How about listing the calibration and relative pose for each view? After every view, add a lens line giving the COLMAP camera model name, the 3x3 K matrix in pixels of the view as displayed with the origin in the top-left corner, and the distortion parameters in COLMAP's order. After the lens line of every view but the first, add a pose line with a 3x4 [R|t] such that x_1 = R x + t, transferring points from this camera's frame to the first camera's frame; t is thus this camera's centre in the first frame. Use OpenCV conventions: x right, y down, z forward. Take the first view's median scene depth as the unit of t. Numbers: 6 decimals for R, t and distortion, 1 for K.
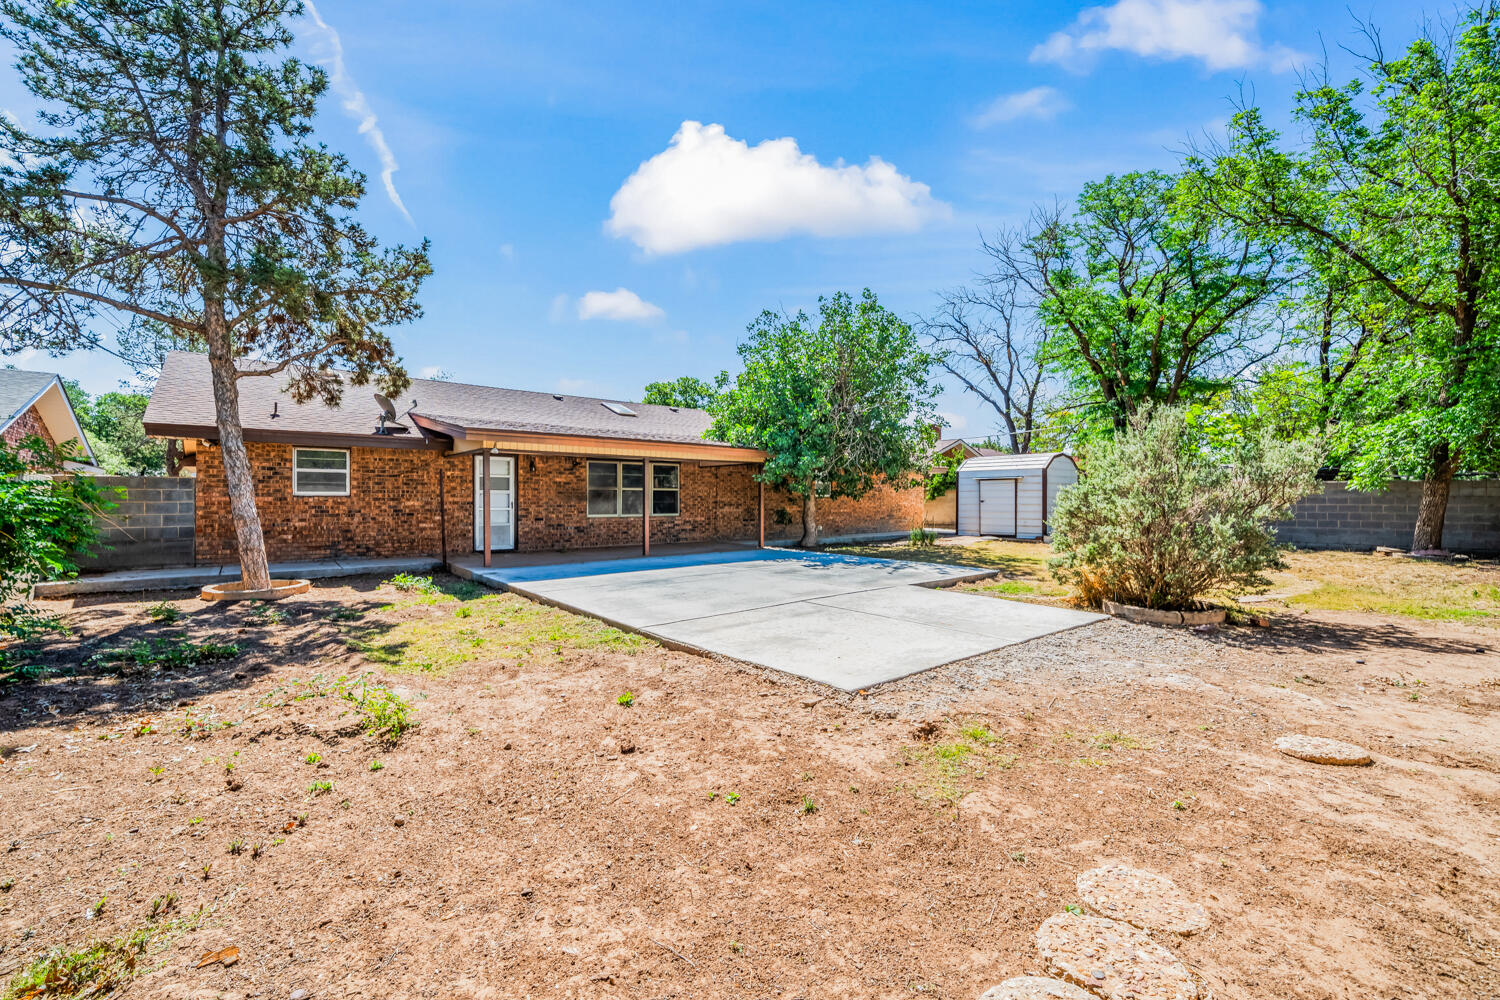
lens RADIAL K [[604.3, 0, 737.8], [0, 604.3, 501.7], [0, 0, 1]] dist [0.000137, -0.000116]
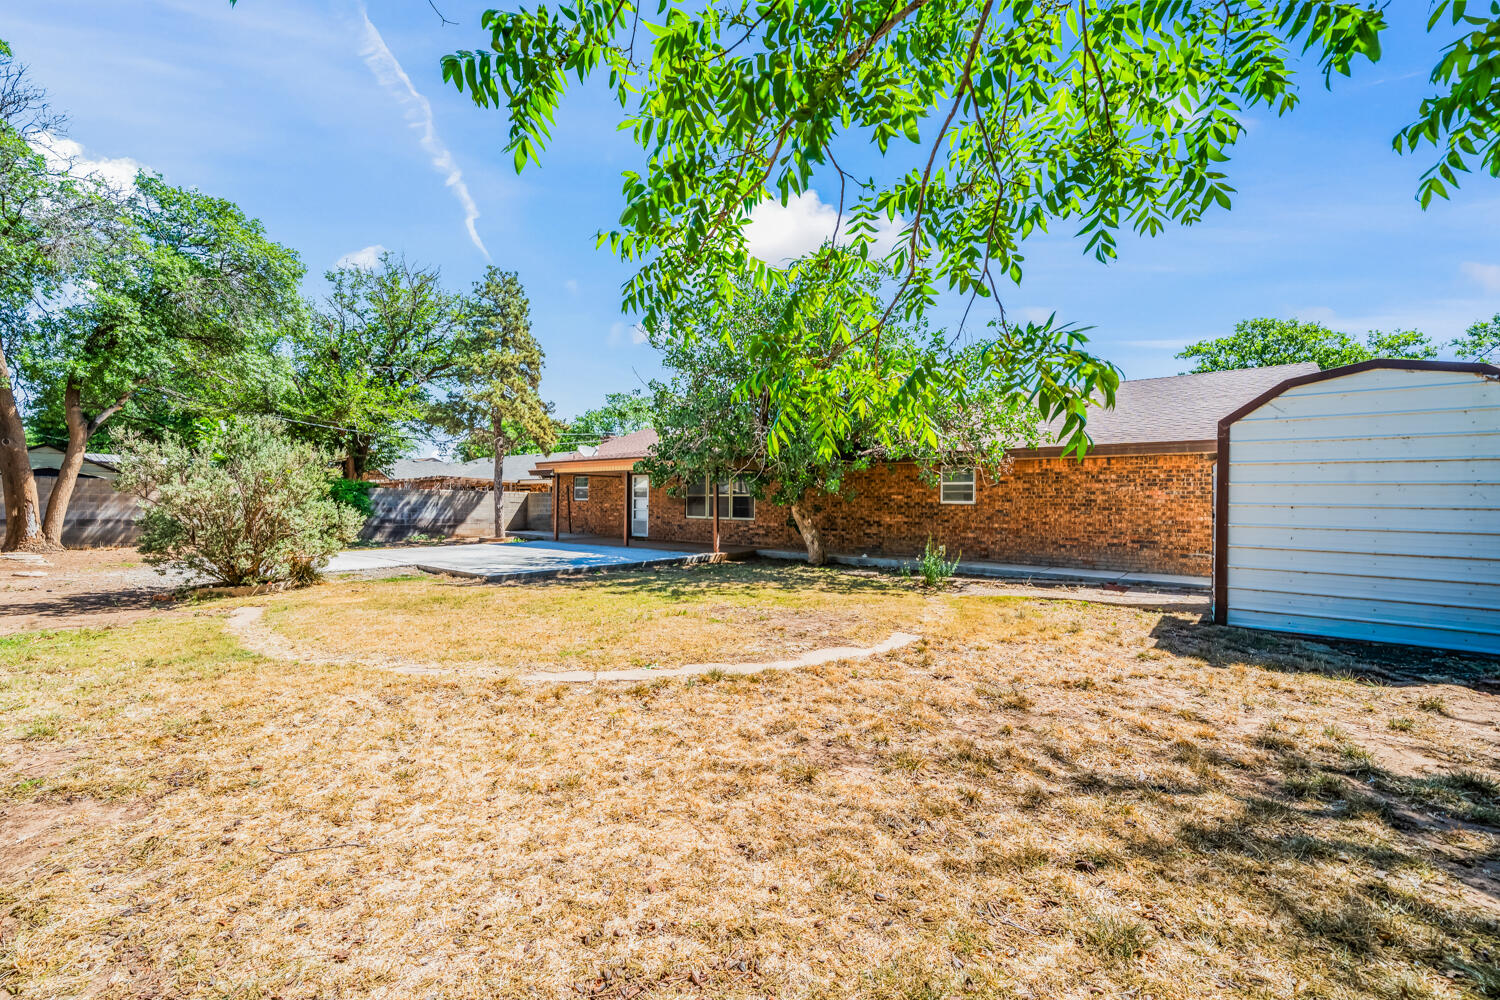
lens RADIAL K [[604.3, 0, 737.8], [0, 604.3, 501.7], [0, 0, 1]] dist [0.000137, -0.000116]
pose [[0.211512, -0.001885, -0.977374, 0.914265], [-0.016981, 0.999840, -0.005603, -0.002980], [0.977228, 0.017782, 0.211446, 0.741874]]
